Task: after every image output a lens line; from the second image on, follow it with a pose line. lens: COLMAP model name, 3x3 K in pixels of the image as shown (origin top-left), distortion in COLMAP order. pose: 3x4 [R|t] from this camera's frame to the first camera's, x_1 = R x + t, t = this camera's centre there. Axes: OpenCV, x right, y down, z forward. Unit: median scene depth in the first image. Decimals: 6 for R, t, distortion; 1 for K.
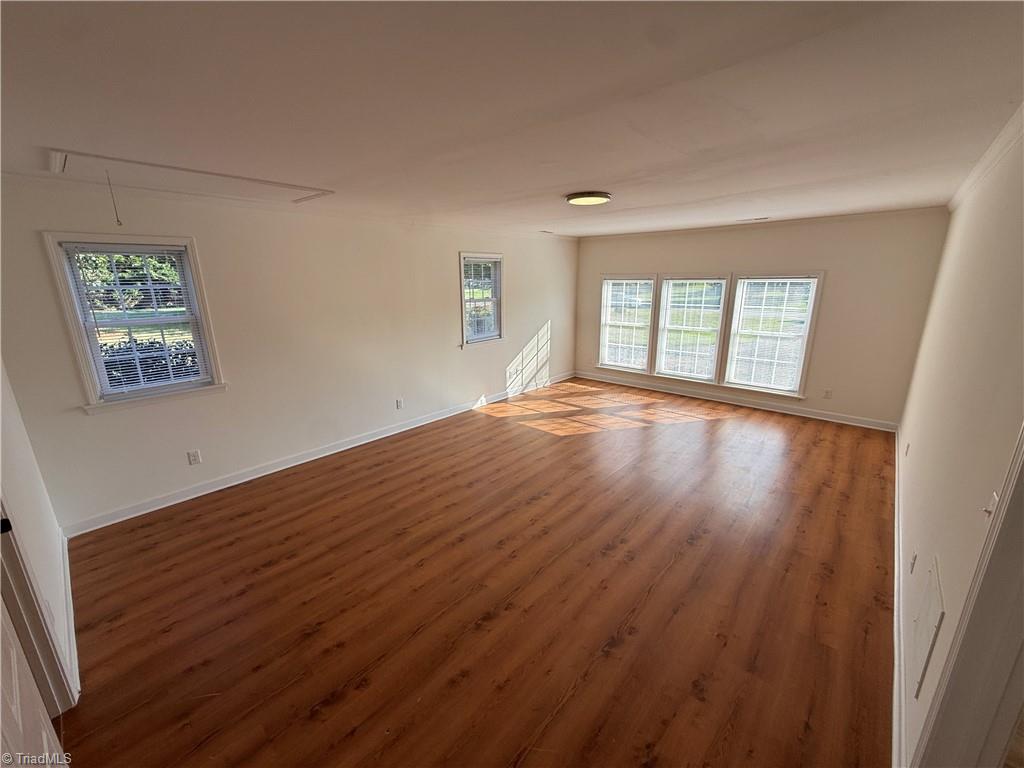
lens RADIAL K [[411.7, 0, 508.2], [0, 411.7, 384.9], [0, 0, 1]] dist [0.000386, 0.000822]
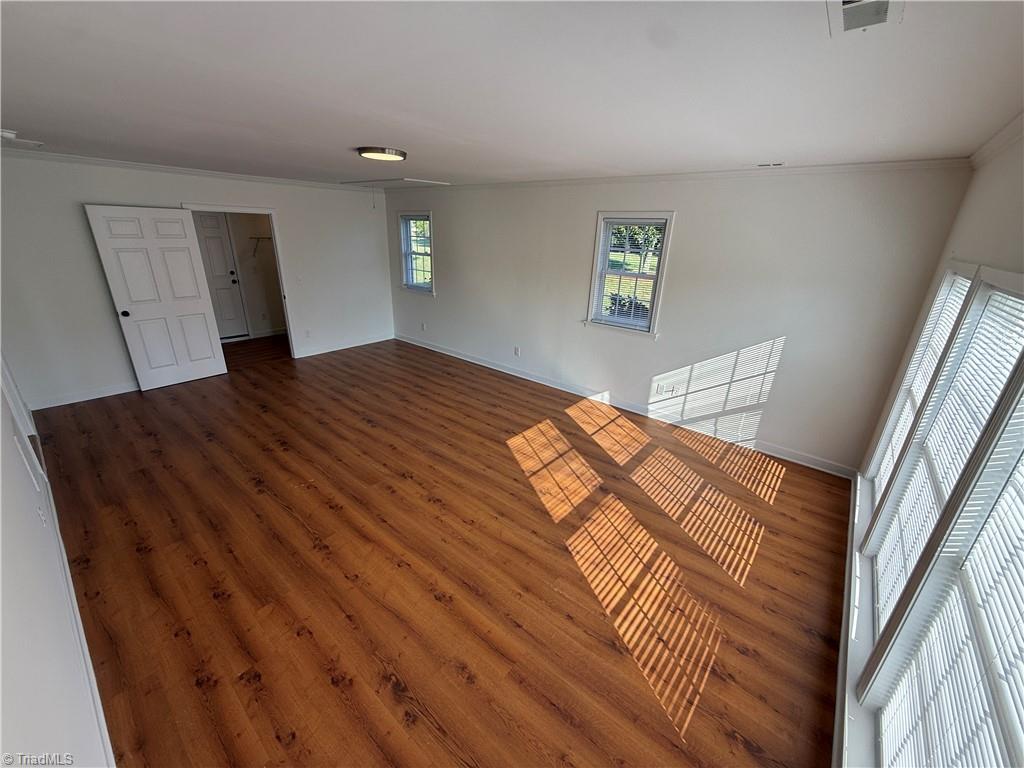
lens RADIAL K [[411.7, 0, 510.0], [0, 411.7, 383.5], [0, 0, 1]] dist [0.000386, 0.000822]
pose [[0.035006, 0.359150, -0.932623, 0.767871], [-0.285477, 0.897905, 0.335065, -0.232106], [0.957746, 0.254514, 0.133961, 0.780754]]
